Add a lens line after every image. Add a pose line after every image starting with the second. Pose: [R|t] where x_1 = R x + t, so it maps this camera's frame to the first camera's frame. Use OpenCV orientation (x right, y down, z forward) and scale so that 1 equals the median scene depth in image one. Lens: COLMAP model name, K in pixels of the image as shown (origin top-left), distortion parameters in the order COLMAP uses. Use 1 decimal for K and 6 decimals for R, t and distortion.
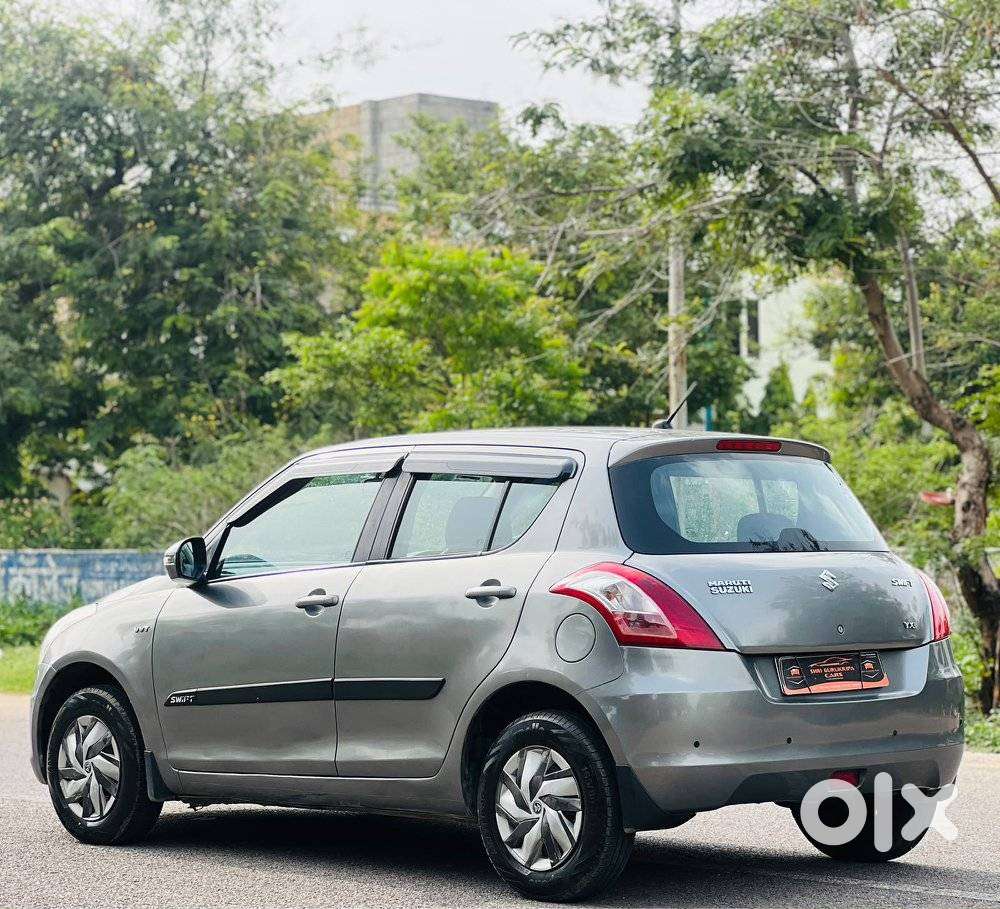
lens RADIAL K [[2800.8, 0, 501.9], [0, 2800.8, 453.0], [0, 0, 1]] dist [0.190035, 0.000000]
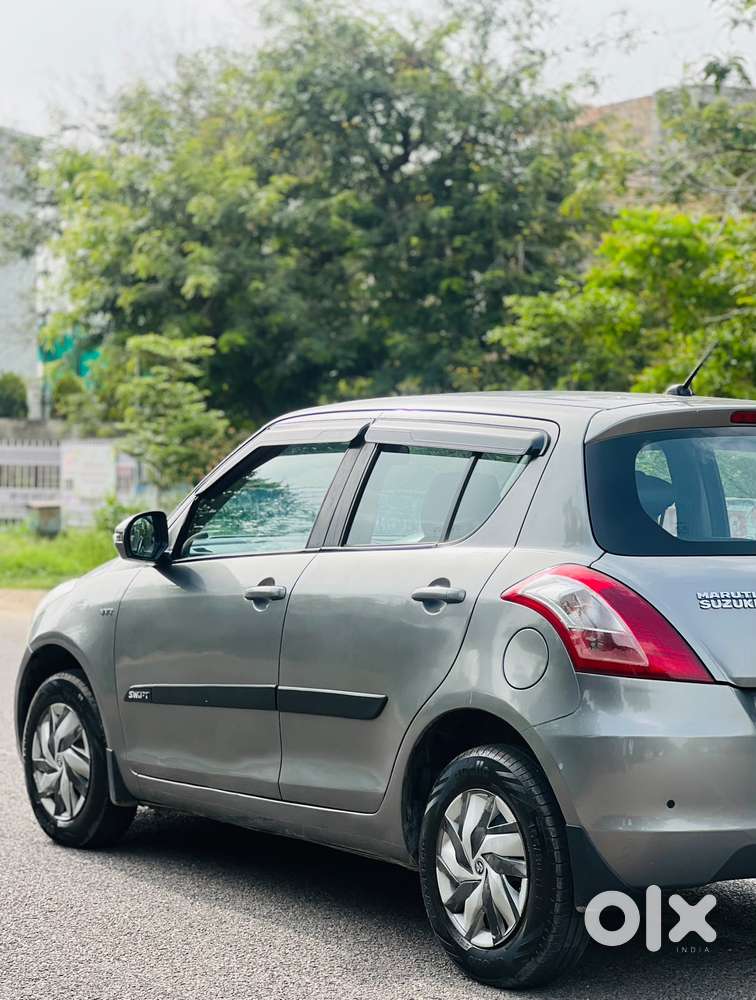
lens RADIAL K [[2328.8, 0, 375.0], [0, 2328.8, 496.2], [0, 0, 1]] dist [0.259704, 0.000000]
pose [[0.984294, 0.022013, -0.175158, 0.081660], [-0.014737, 0.998978, 0.042736, -0.006312], [0.175920, -0.039483, 0.983612, 0.283924]]
